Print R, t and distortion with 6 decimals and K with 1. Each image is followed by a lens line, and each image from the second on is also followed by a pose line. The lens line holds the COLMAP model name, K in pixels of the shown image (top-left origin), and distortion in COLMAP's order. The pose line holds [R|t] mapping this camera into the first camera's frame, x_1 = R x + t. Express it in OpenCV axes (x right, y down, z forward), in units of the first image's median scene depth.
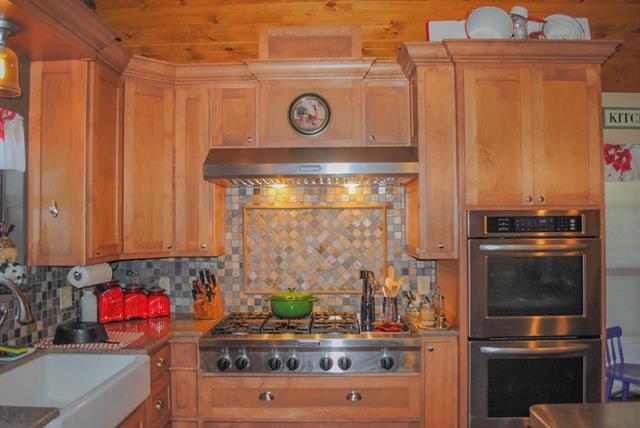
lens RADIAL K [[530.2, 0, 320.0], [0, 530.2, 214.0], [0, 0, 1]] dist [-0.085231, 0.009254]
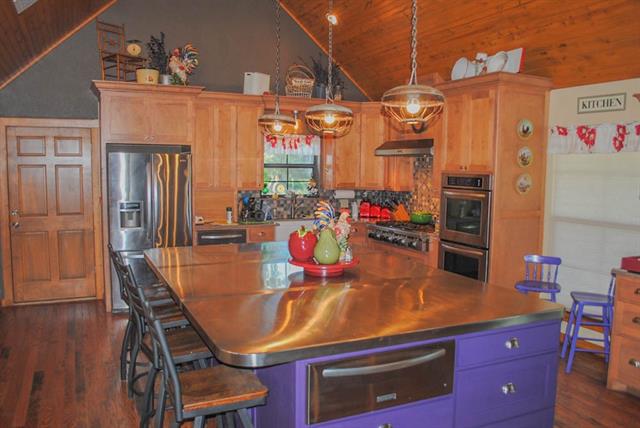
lens RADIAL K [[530.2, 0, 320.0], [0, 530.2, 214.0], [0, 0, 1]] dist [-0.085231, 0.009254]
pose [[0.443424, 0.095679, -0.891191, 1.475133], [0.002802, 0.994133, 0.108125, -0.054651], [0.896308, -0.050442, 0.440554, -0.203301]]
